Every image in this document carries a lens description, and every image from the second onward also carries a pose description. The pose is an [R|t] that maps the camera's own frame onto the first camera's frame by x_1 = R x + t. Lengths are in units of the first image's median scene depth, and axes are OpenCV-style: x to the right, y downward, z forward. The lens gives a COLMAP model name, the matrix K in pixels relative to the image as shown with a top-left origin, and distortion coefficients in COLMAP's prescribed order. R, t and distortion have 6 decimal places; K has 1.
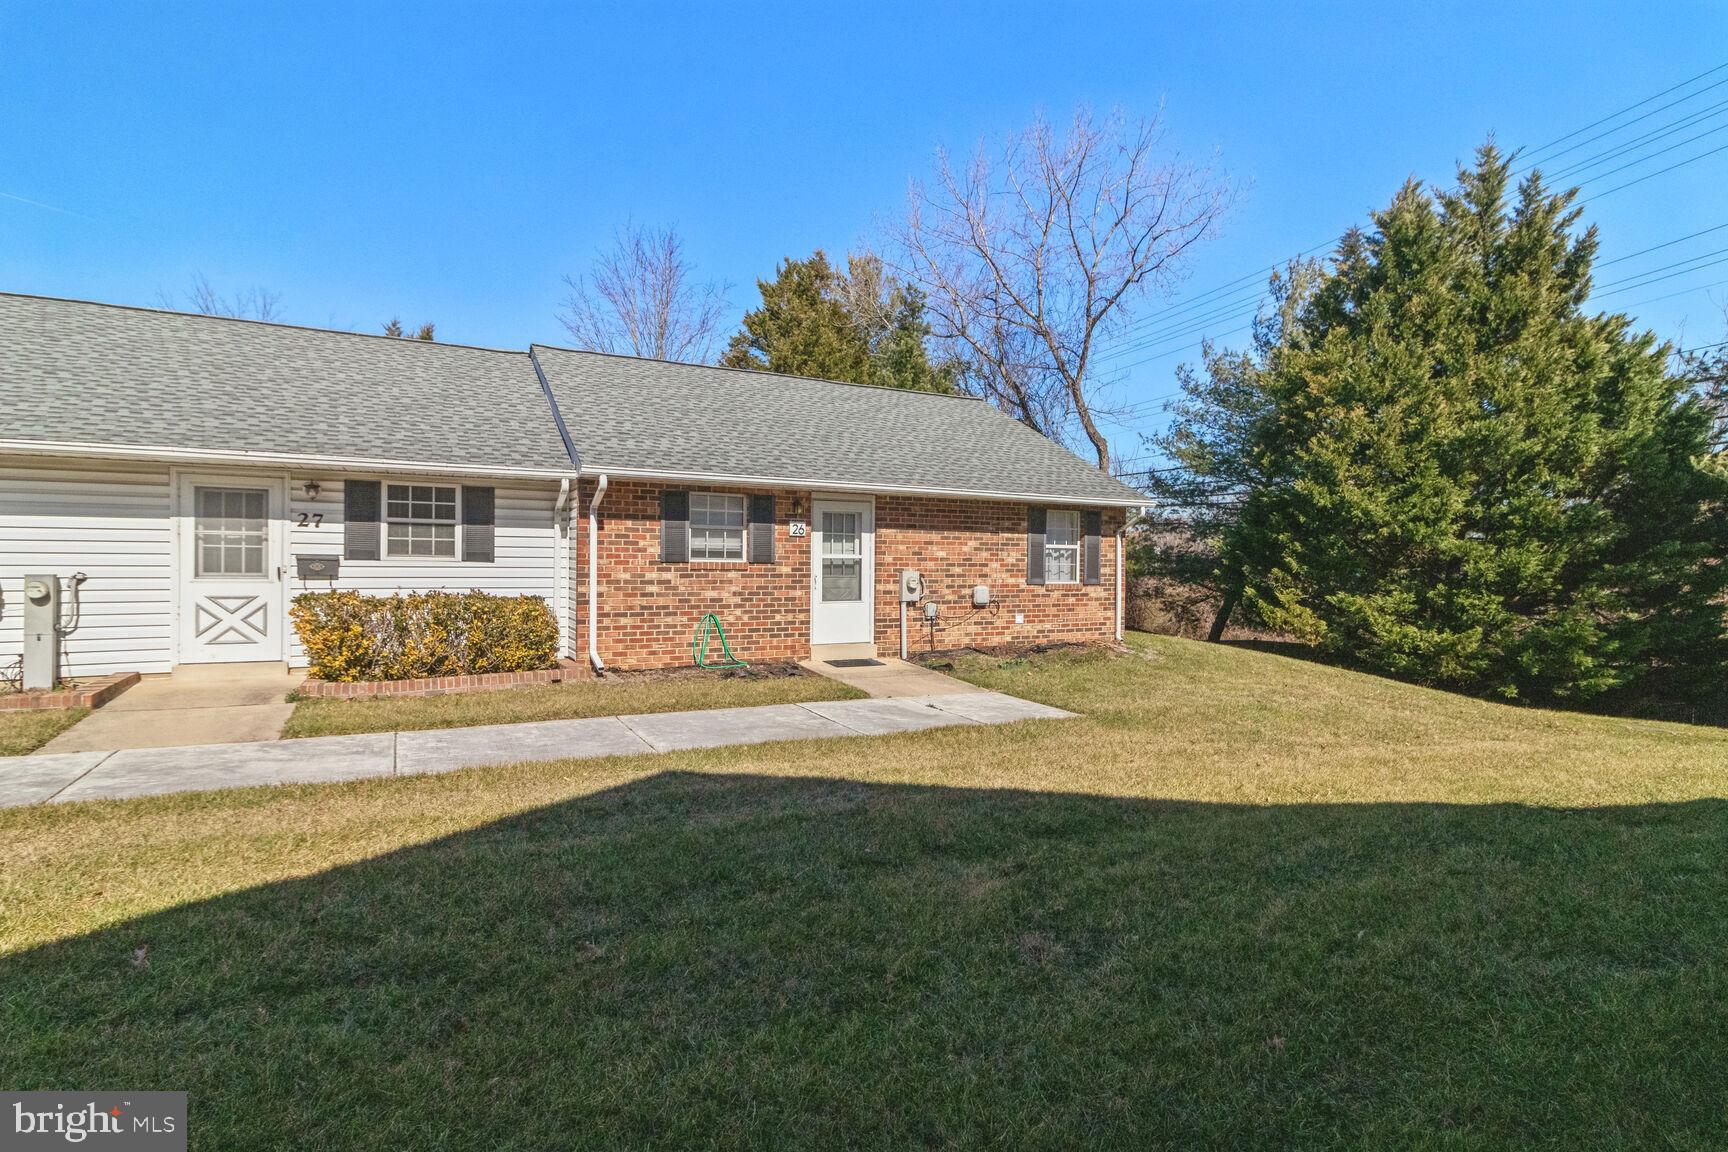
lens RADIAL K [[877.6, 0, 865.2], [0, 877.6, 577.5], [0, 0, 1]] dist [0.001683, 0.002823]
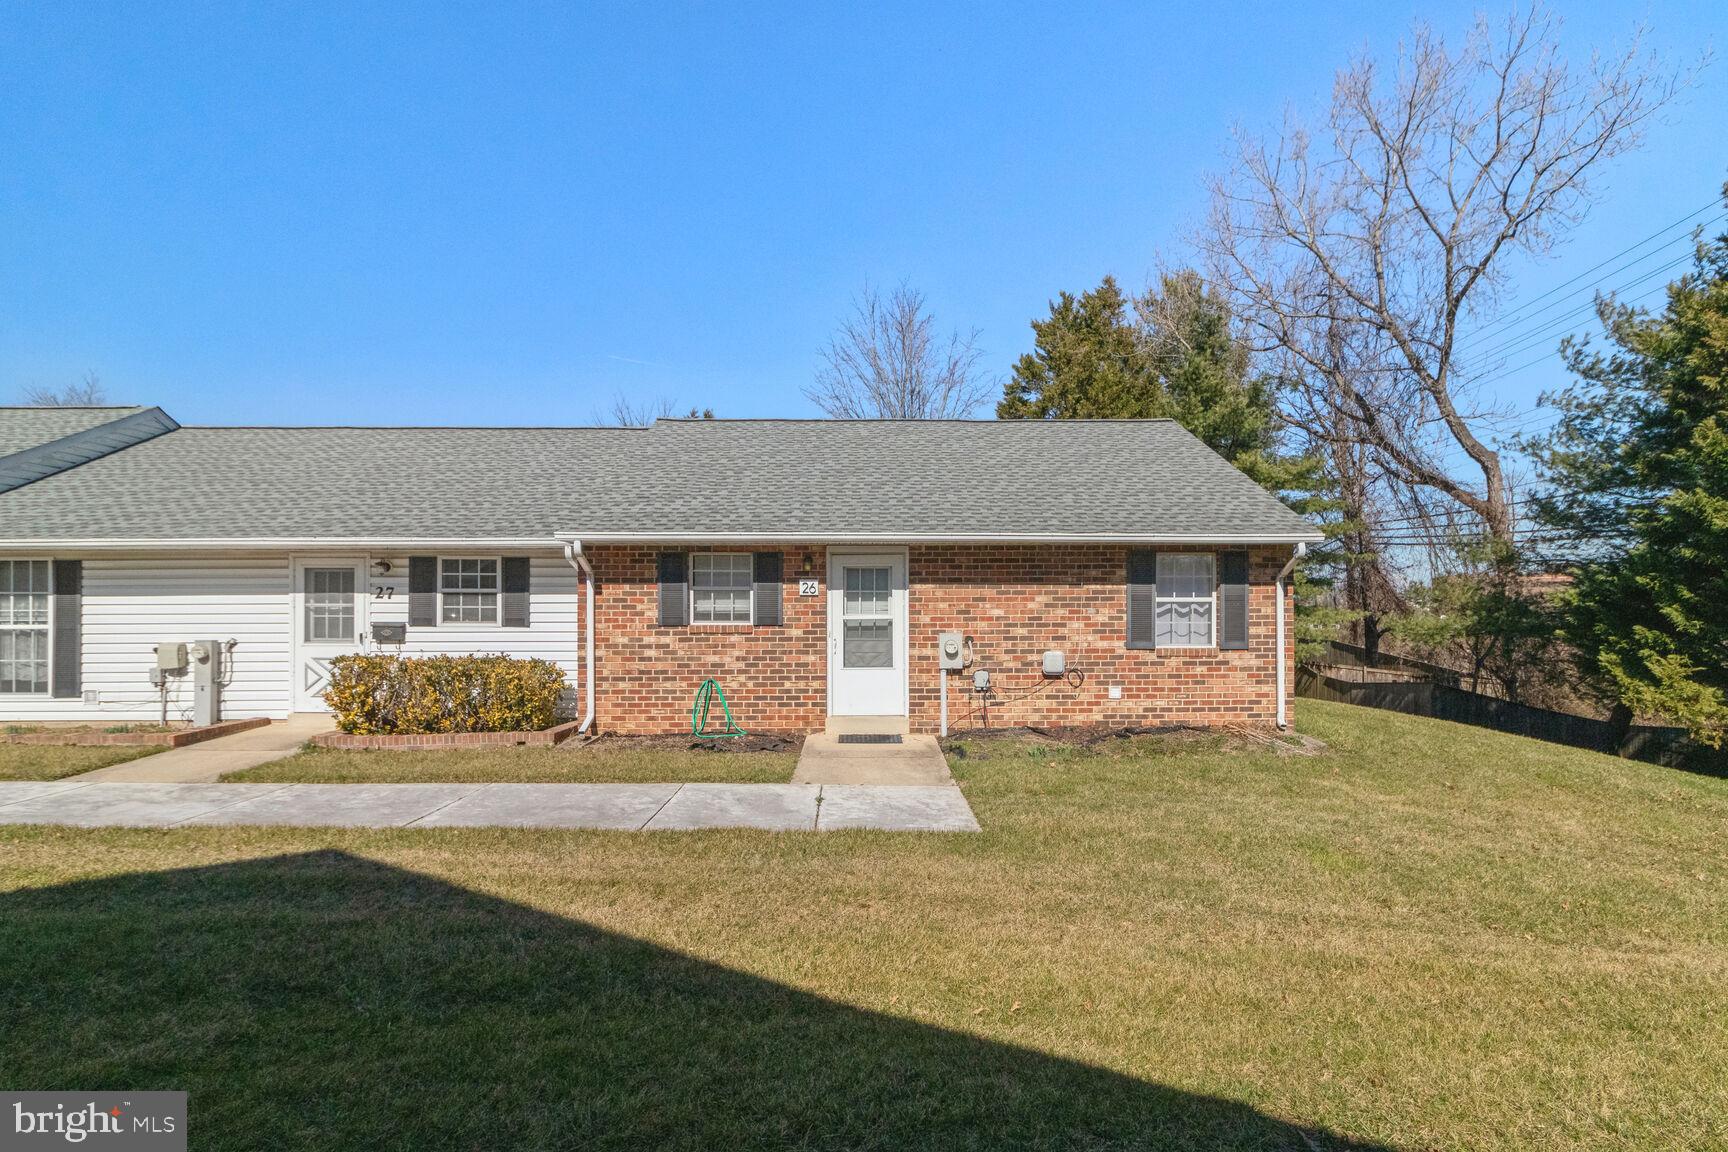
lens RADIAL K [[877.6, 0, 892.5], [0, 877.6, 619.1], [0, 0, 1]] dist [0.001683, 0.002823]
pose [[0.882850, -0.011715, -0.469510, 0.421180], [0.002979, 0.999808, -0.019347, -0.004837], [0.469646, 0.015682, 0.882715, 0.239726]]
